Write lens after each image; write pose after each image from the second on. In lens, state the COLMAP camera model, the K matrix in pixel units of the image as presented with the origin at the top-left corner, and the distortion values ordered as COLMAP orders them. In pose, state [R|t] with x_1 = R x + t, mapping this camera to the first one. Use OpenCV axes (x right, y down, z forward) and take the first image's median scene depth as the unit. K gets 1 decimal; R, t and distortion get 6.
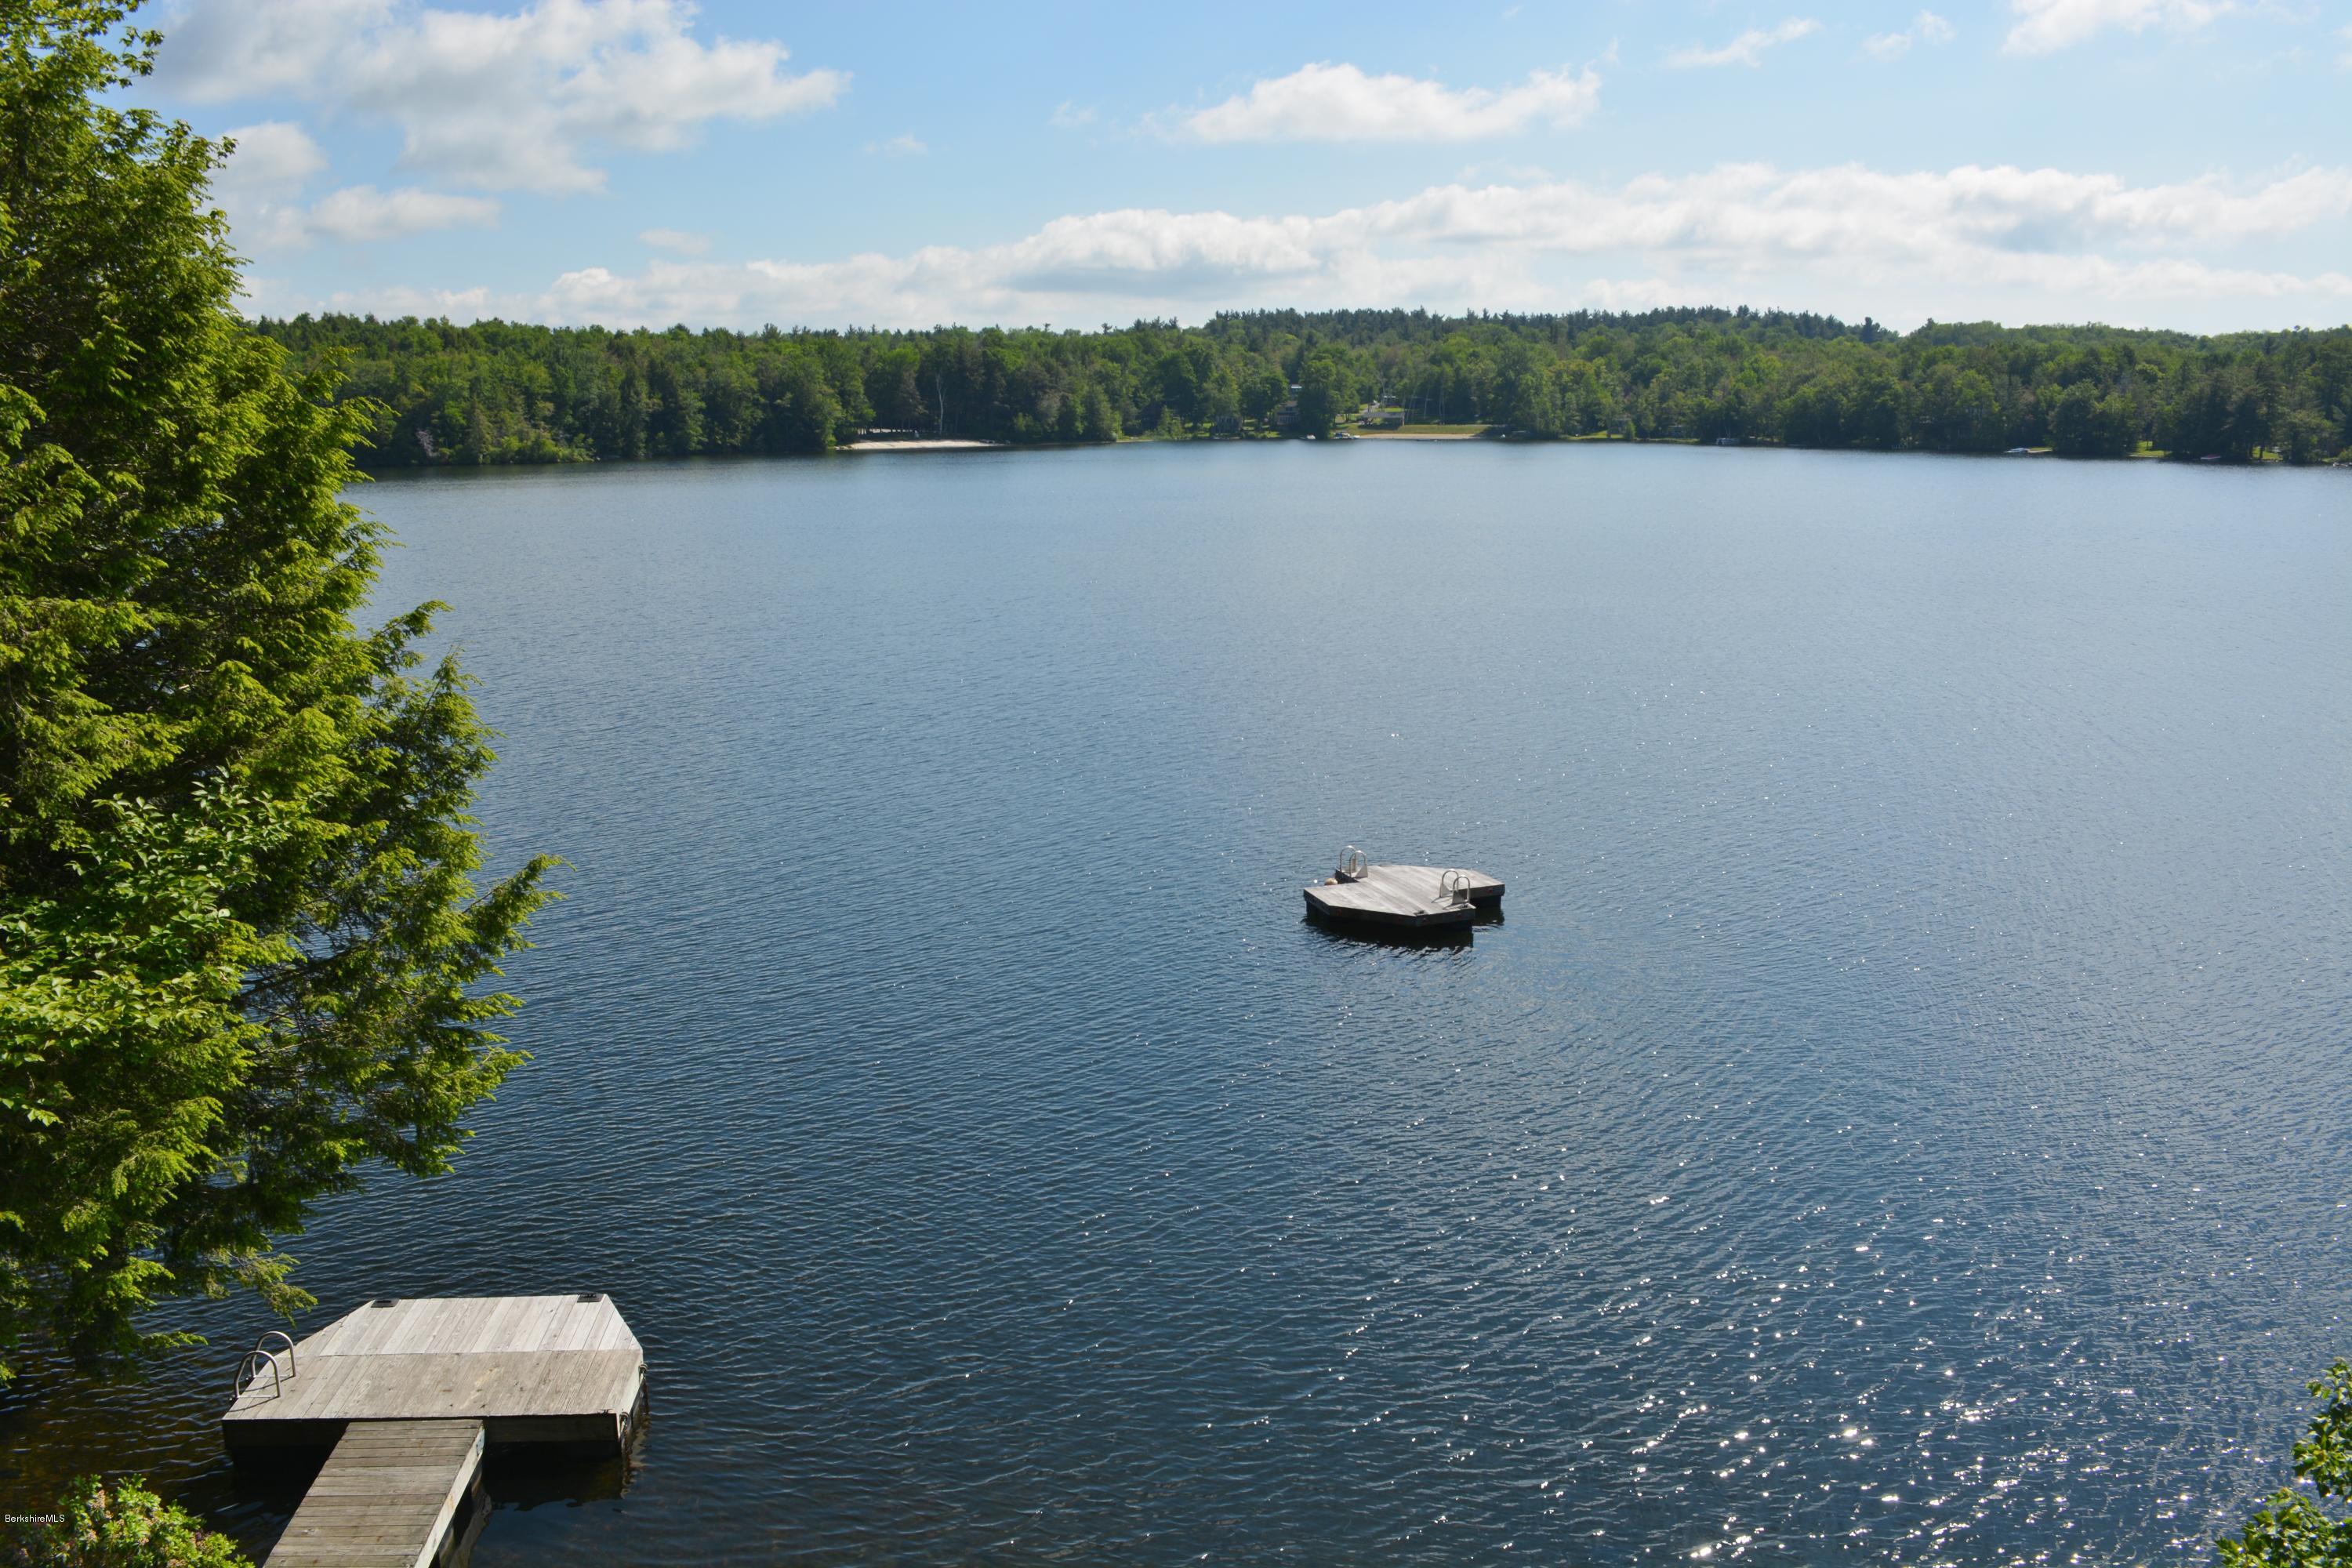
lens RADIAL K [[1859.7, 0, 1181.9], [0, 1859.7, 785.6], [0, 0, 1]] dist [-0.087096, 0.017438]
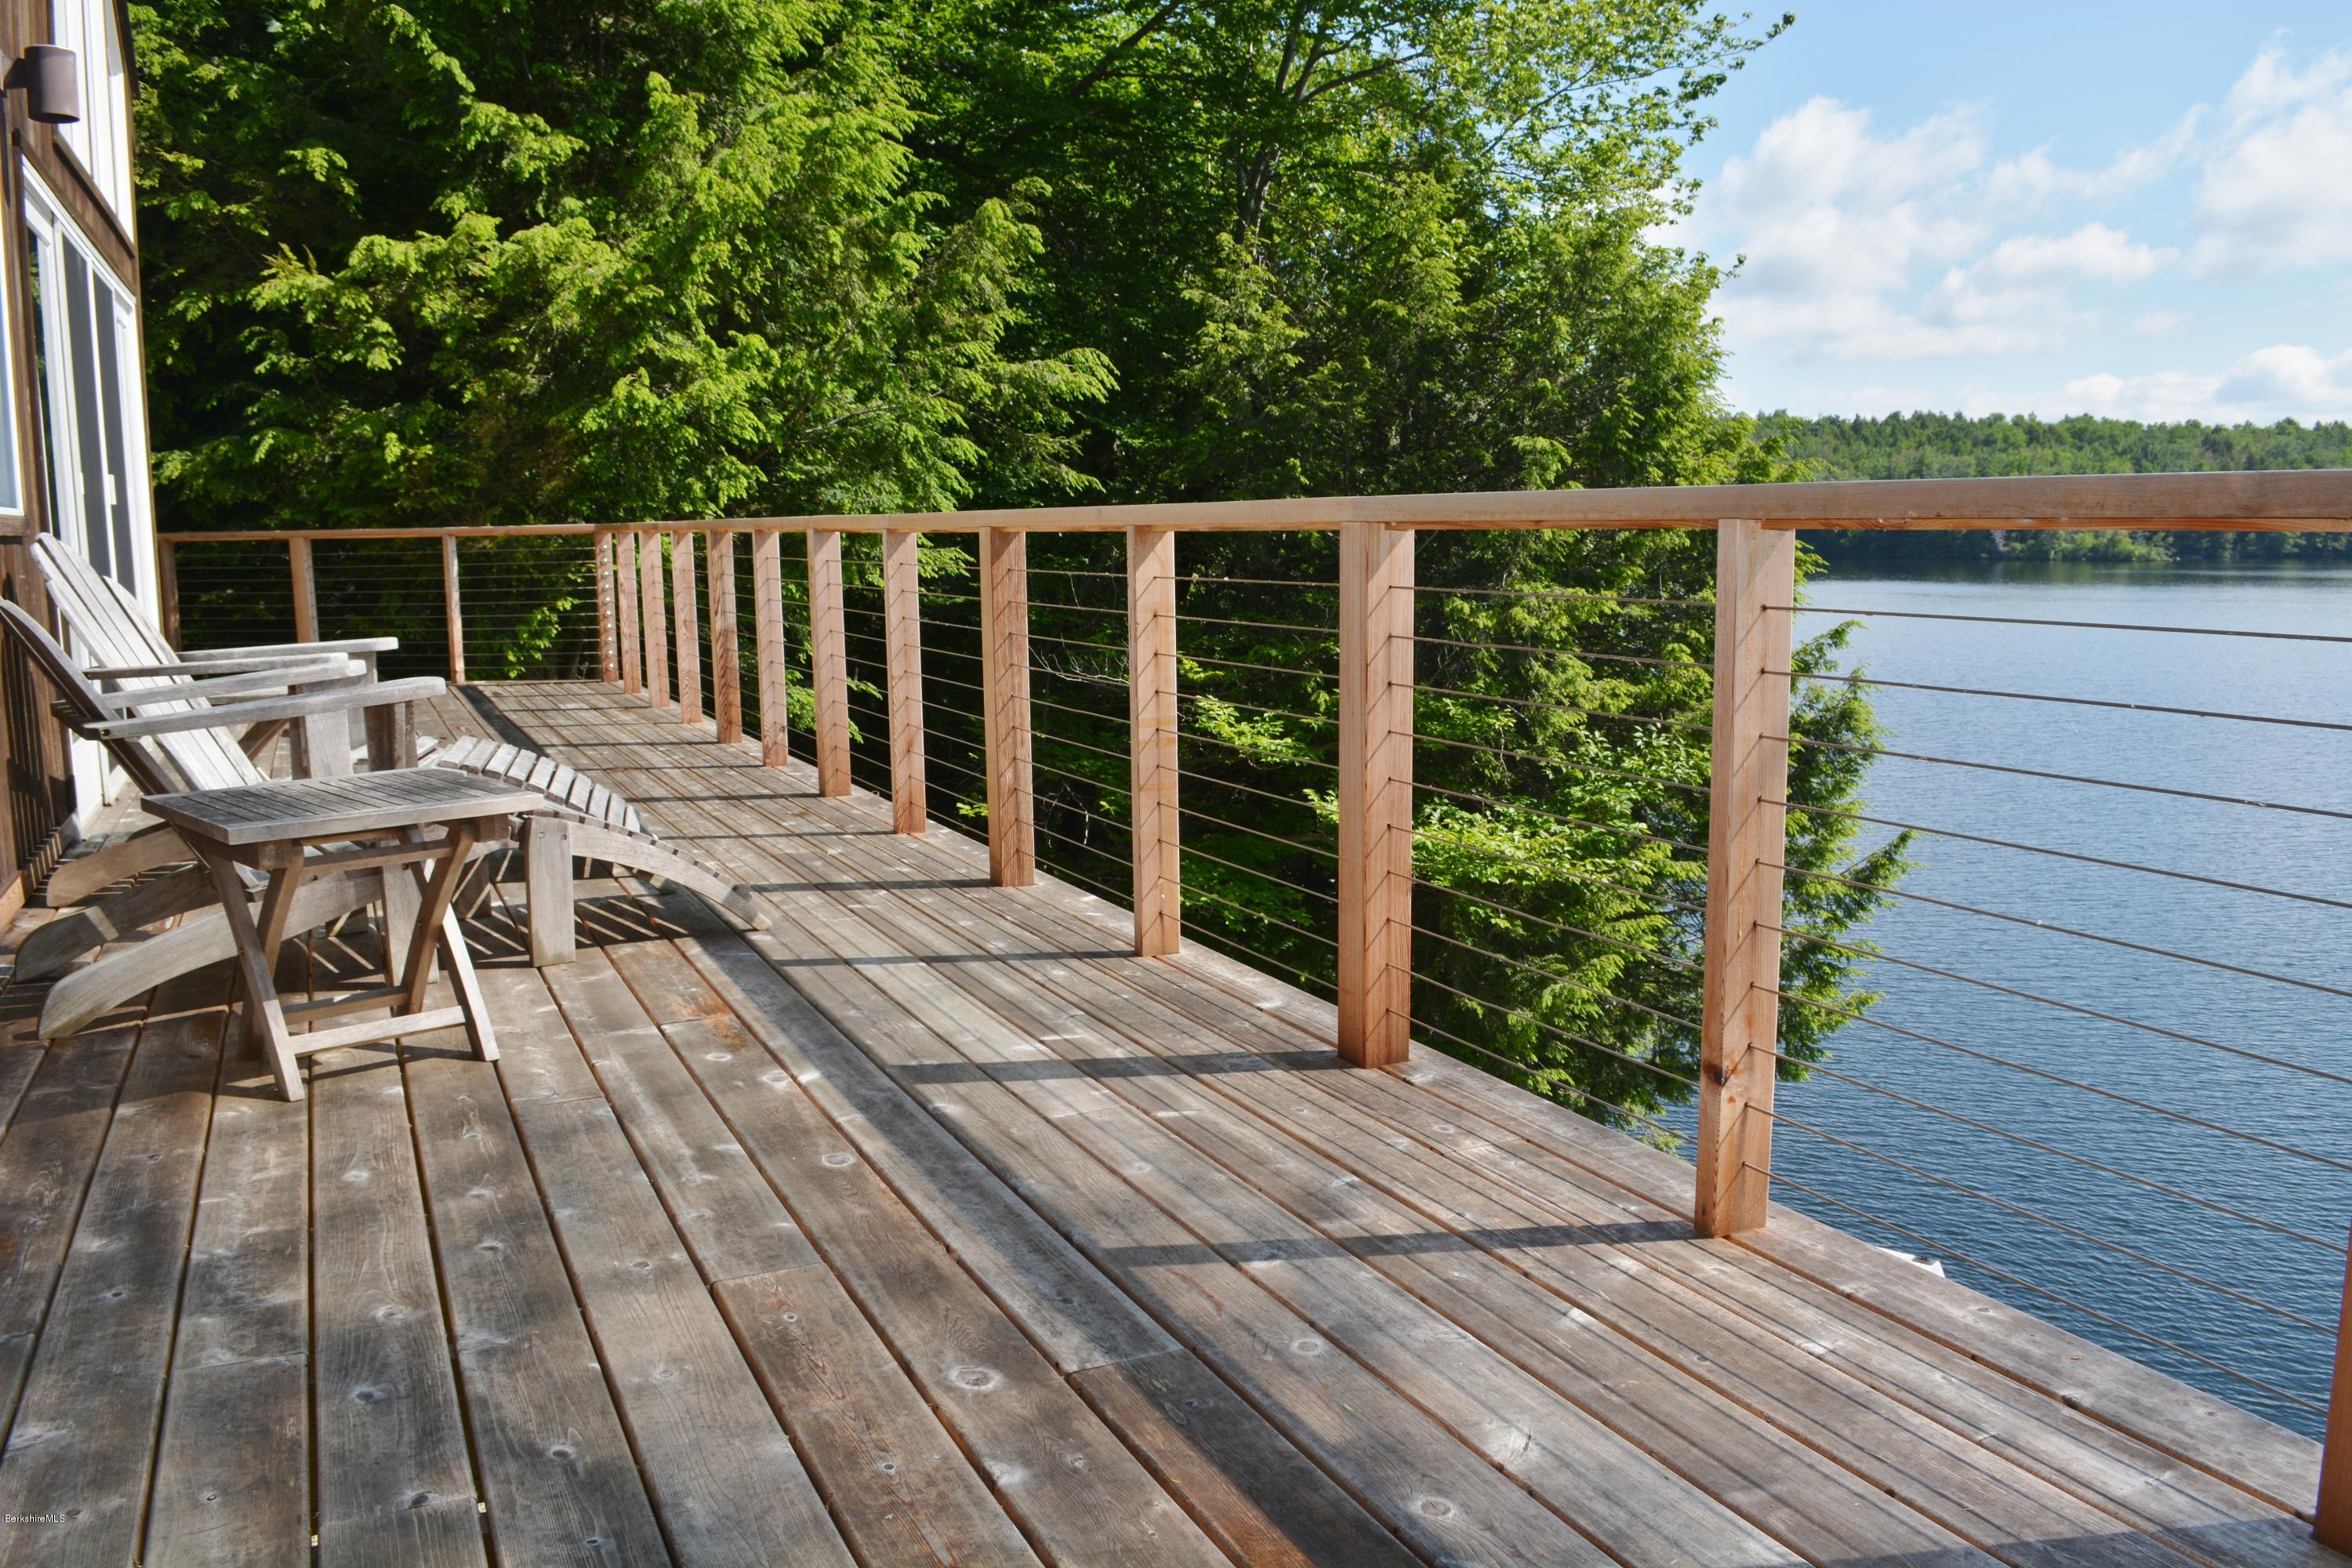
lens RADIAL K [[1847.0, 0, 1182.8], [0, 1847.0, 787.6], [0, 0, 1]] dist [-0.086517, 0.016399]
pose [[0.691523, 0.102491, -0.715047, 0.215346], [-0.137326, 0.990483, 0.009162, 0.076236], [0.709181, 0.091859, 0.699016, -0.216082]]
